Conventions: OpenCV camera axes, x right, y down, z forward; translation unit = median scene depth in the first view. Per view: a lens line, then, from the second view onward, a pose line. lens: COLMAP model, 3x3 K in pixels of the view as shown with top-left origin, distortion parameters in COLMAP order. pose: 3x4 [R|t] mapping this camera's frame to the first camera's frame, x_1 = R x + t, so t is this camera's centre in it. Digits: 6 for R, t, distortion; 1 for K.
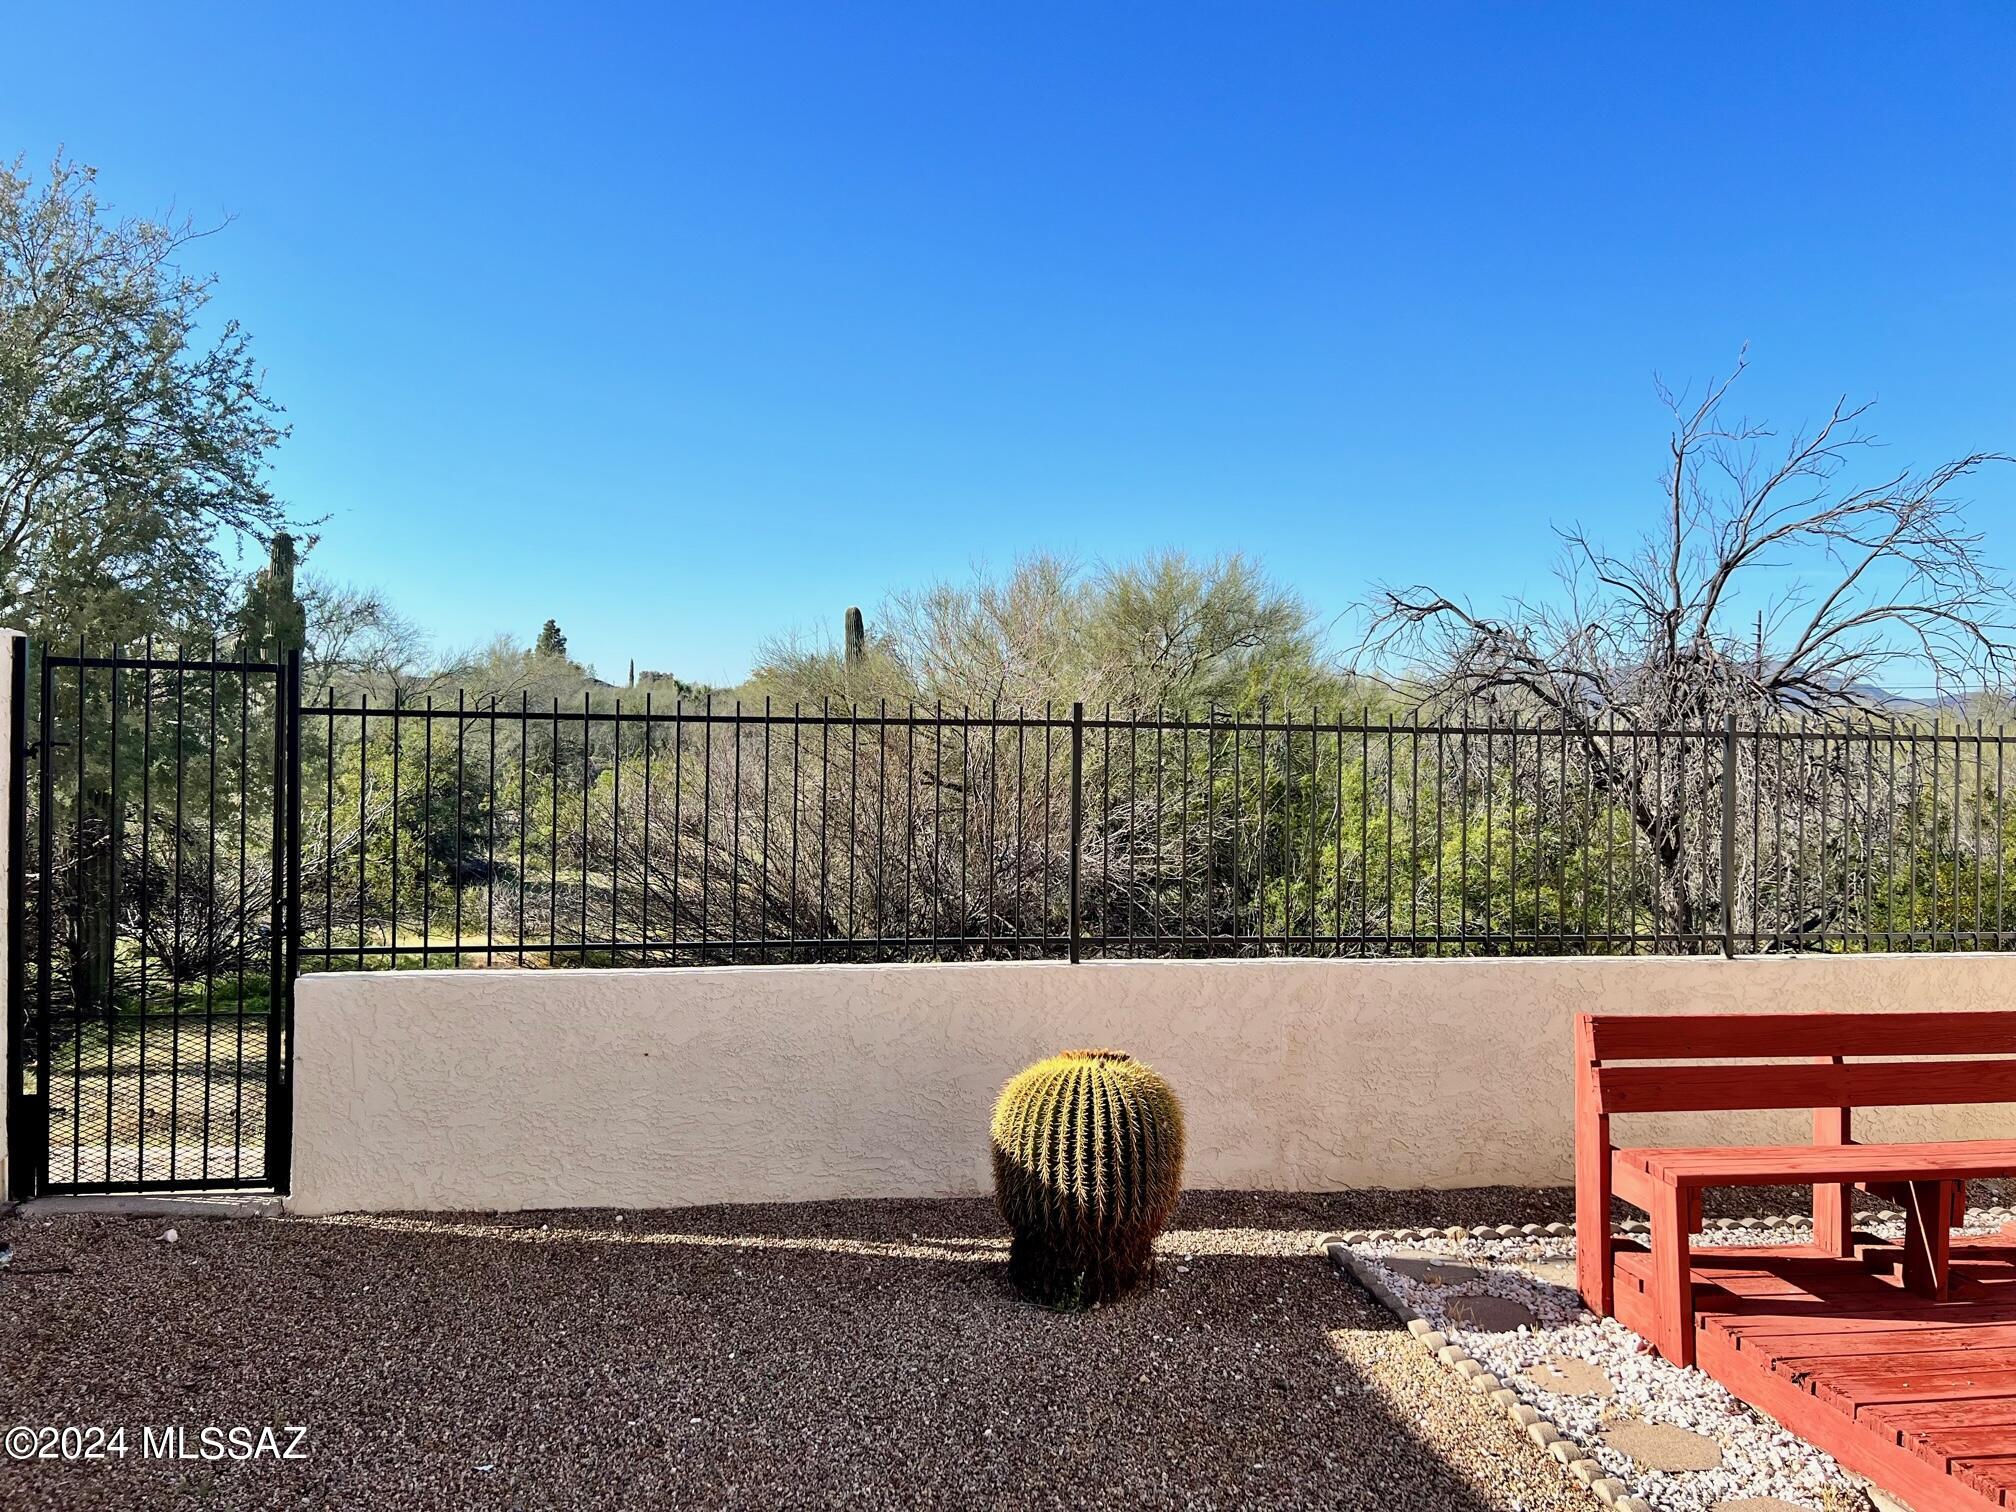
lens RADIAL K [[1513.5, 0, 1017.1], [0, 1513.5, 737.6], [0, 0, 1]] dist [0.060450, -0.067724]
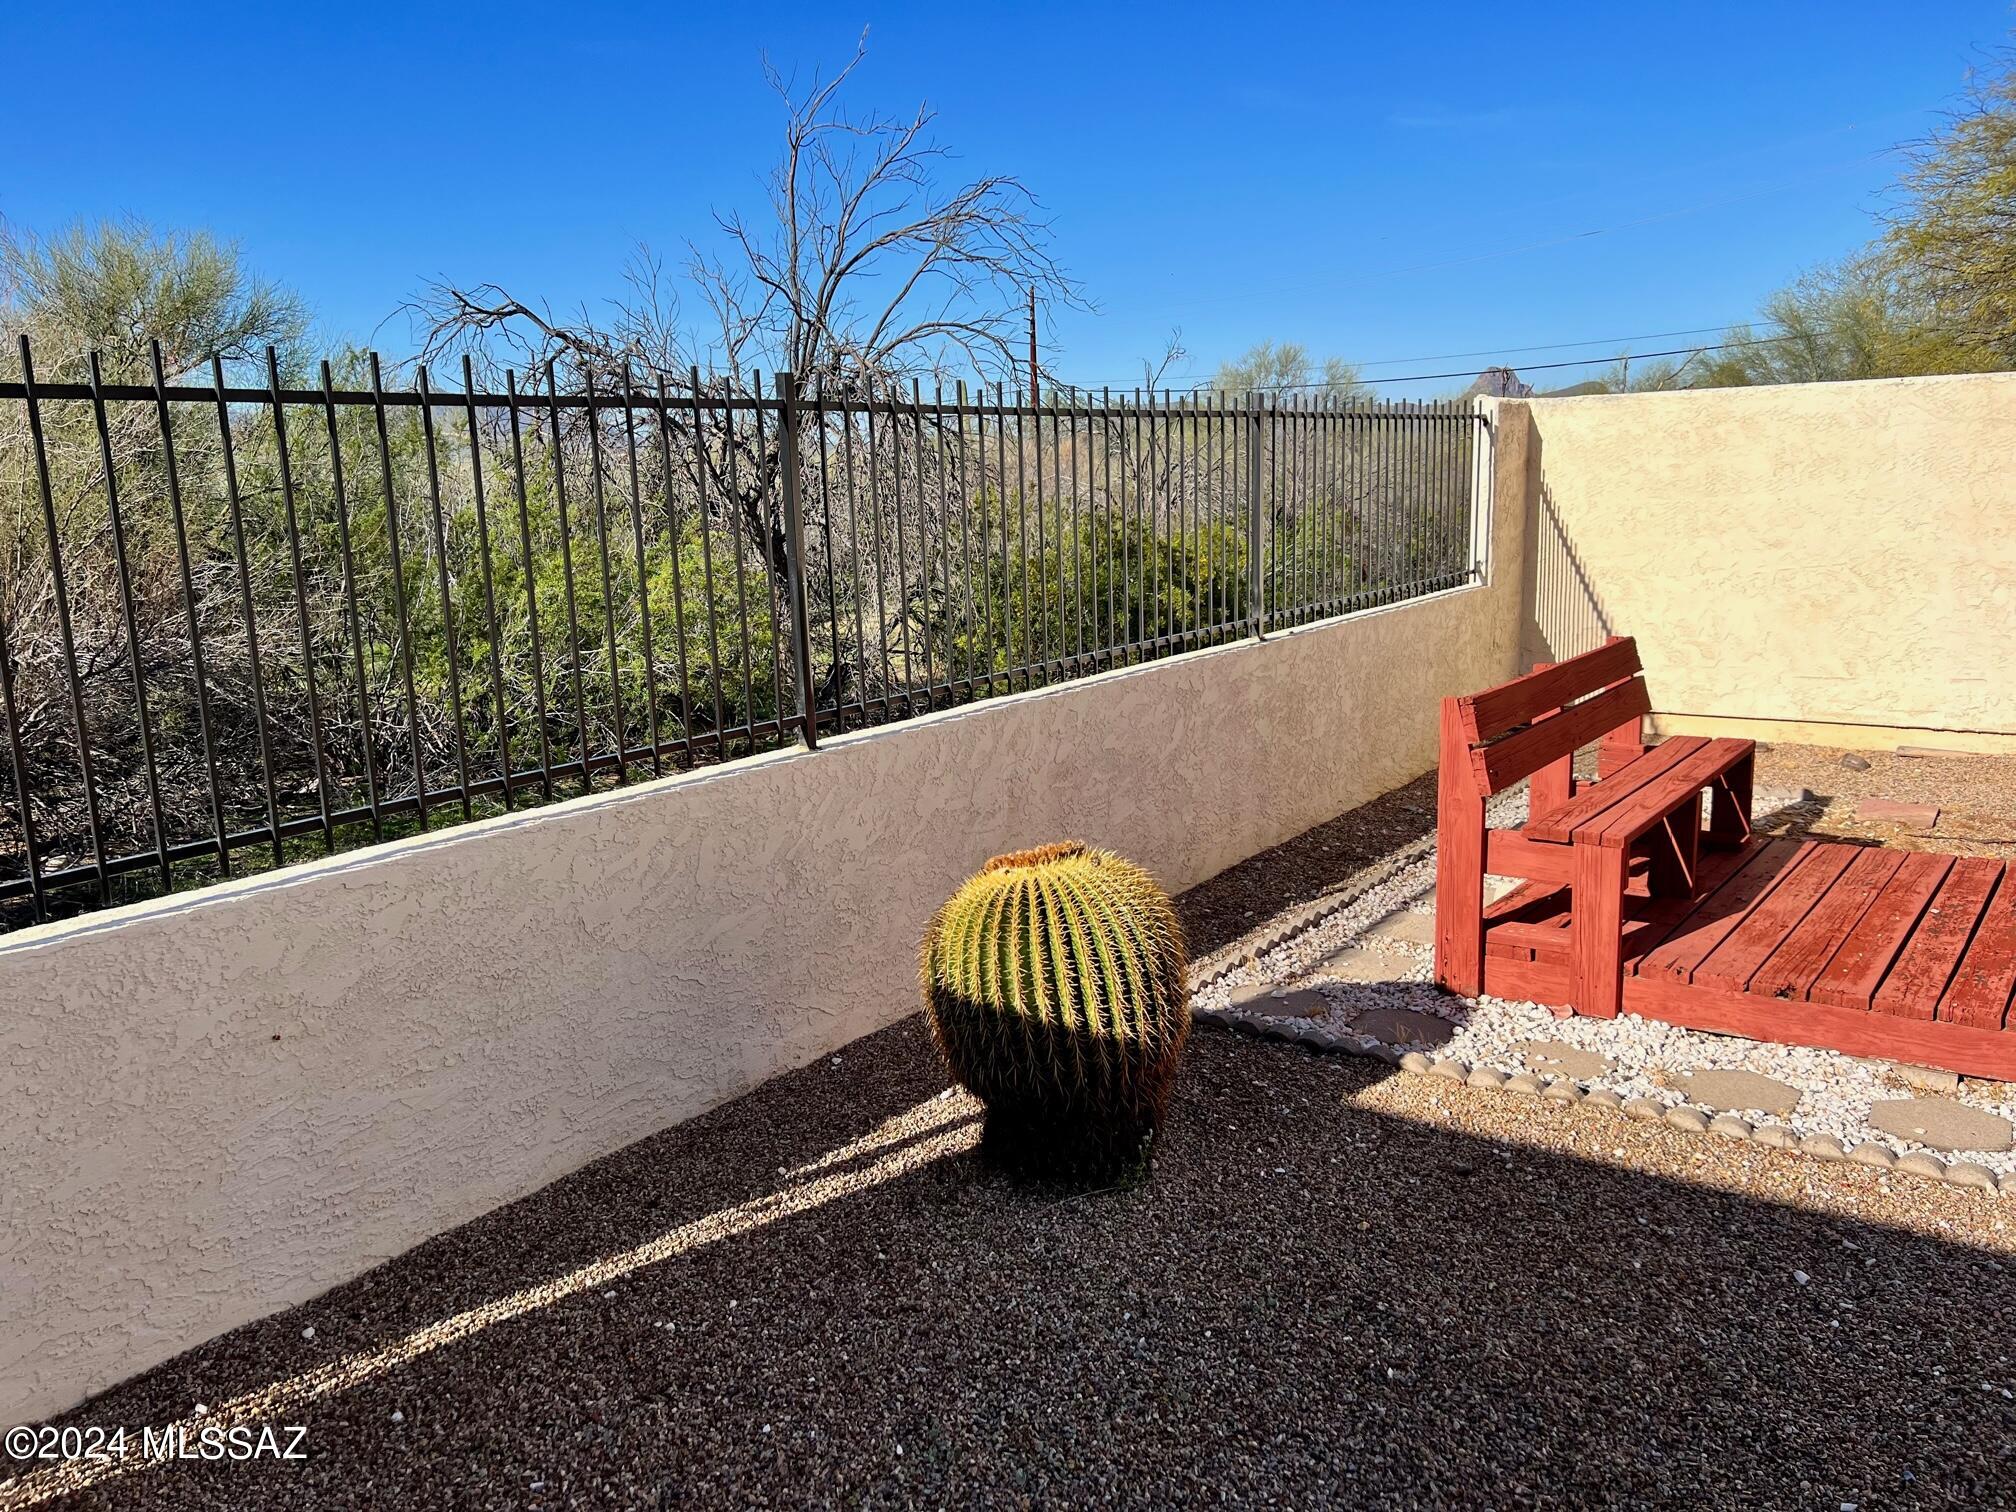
lens RADIAL K [[1513.5, 0, 993.2], [0, 1513.5, 764.7], [0, 0, 1]] dist [0.060450, -0.067724]
pose [[0.726893, -0.172202, 0.664810, -0.400056], [0.049699, 0.978704, 0.199168, 0.018750], [-0.684950, -0.111734, 0.719972, 0.447022]]
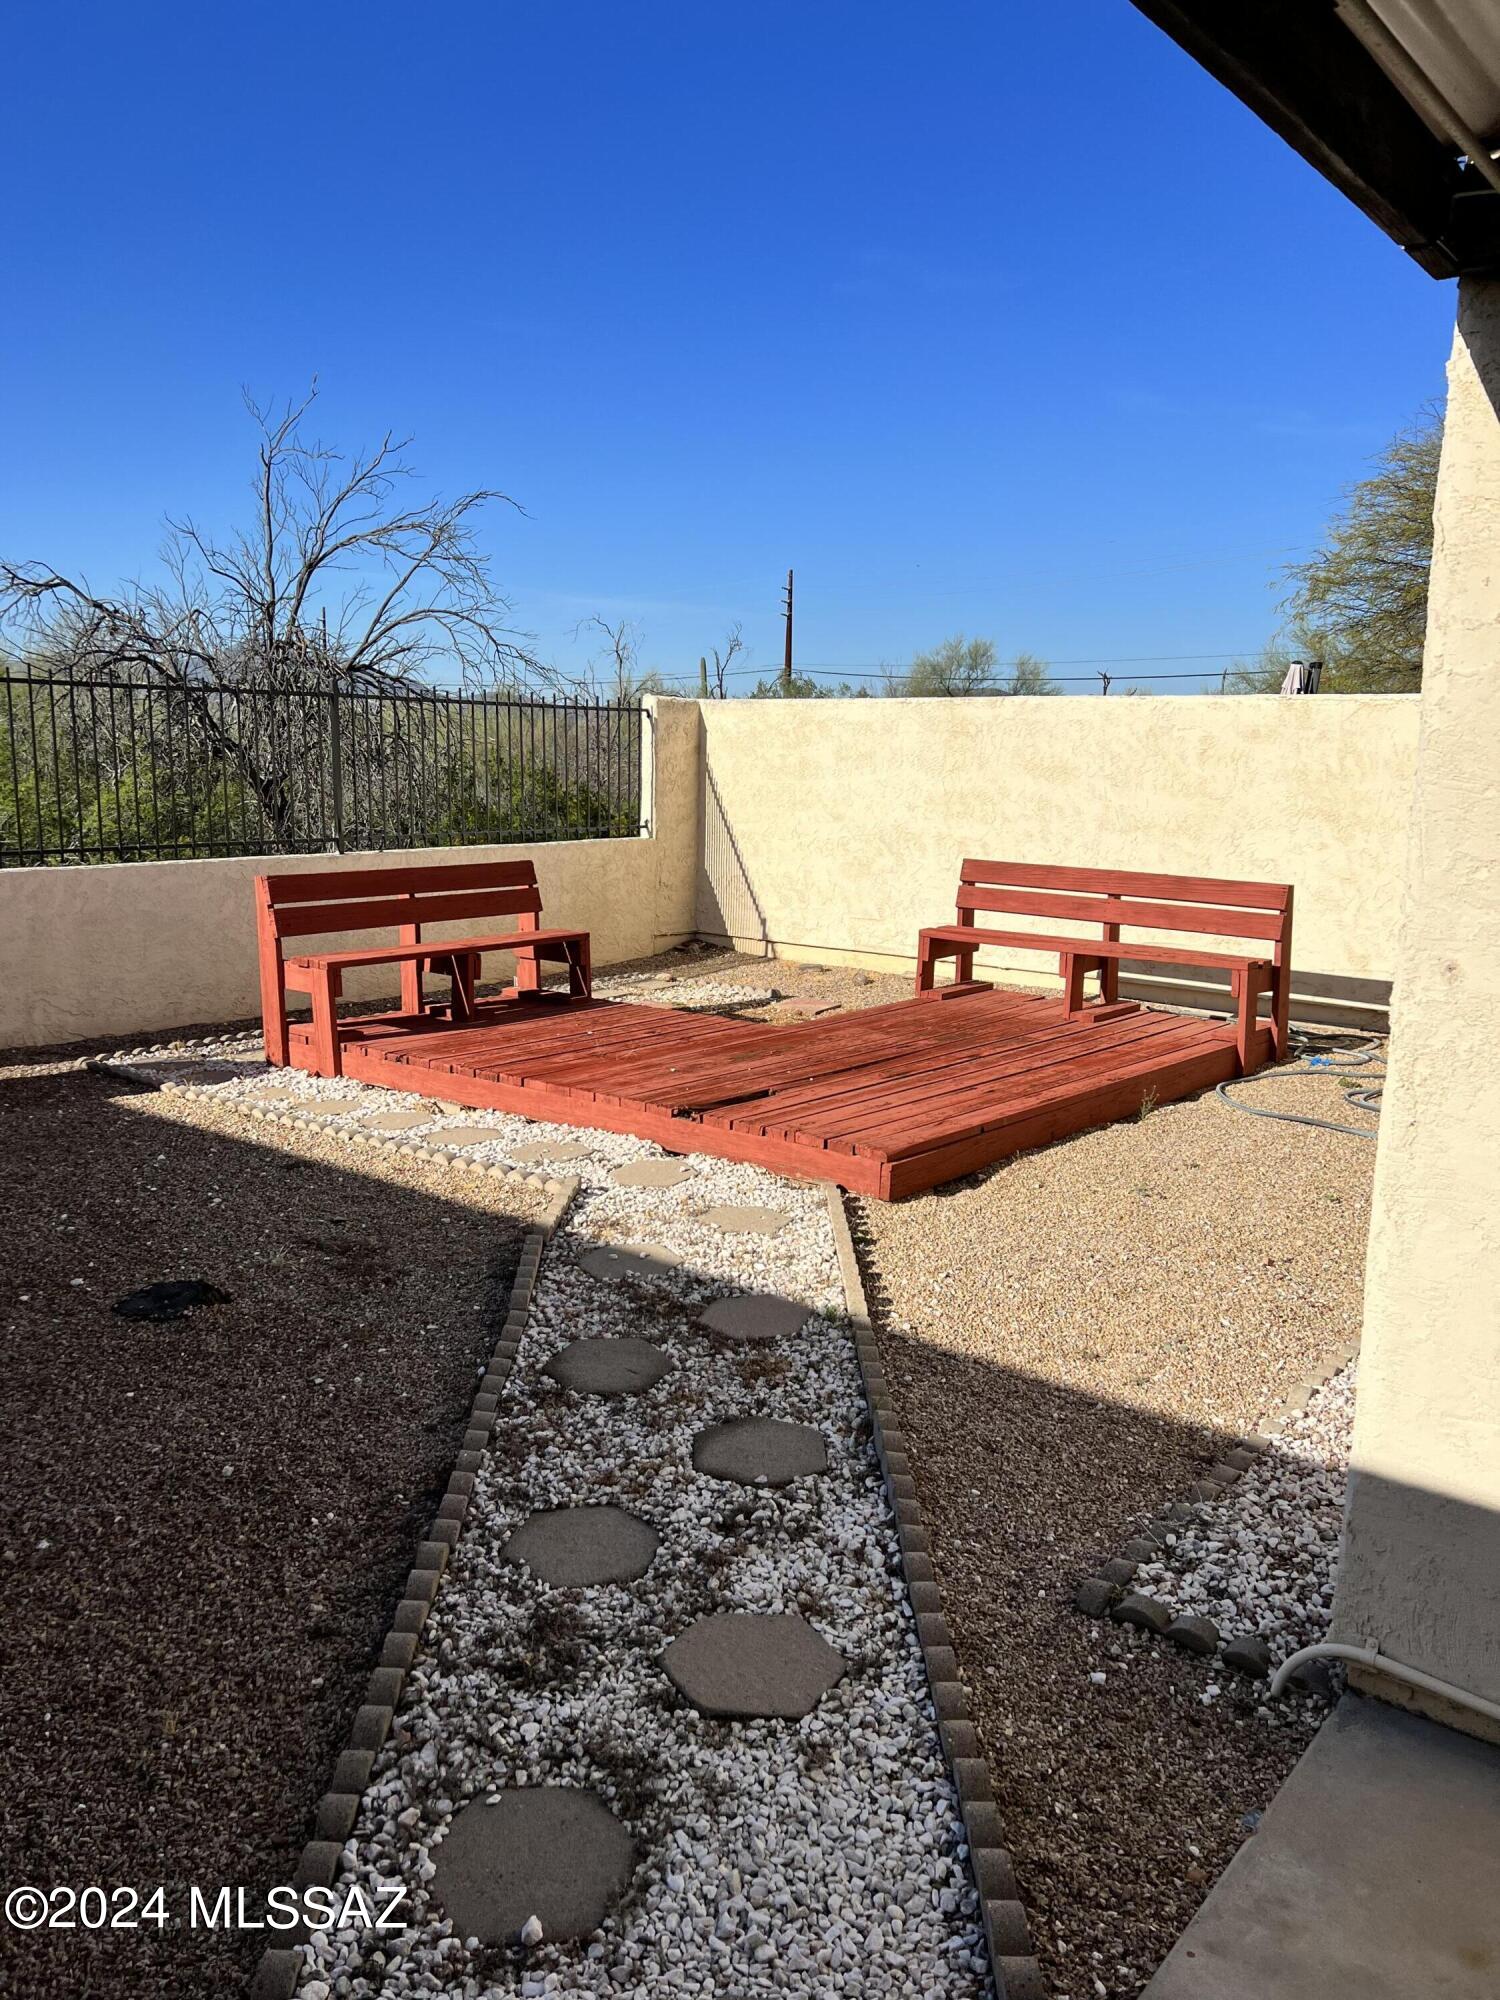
lens RADIAL K [[1501.5, 0, 724.2], [0, 1501.5, 1025.7], [0, 0, 1]] dist [0.060450, -0.067724]
pose [[0.762209, -0.121840, 0.635761, -0.212888], [-0.002363, 0.981597, 0.190950, 0.035581], [-0.647327, -0.147046, 0.747894, -0.373959]]
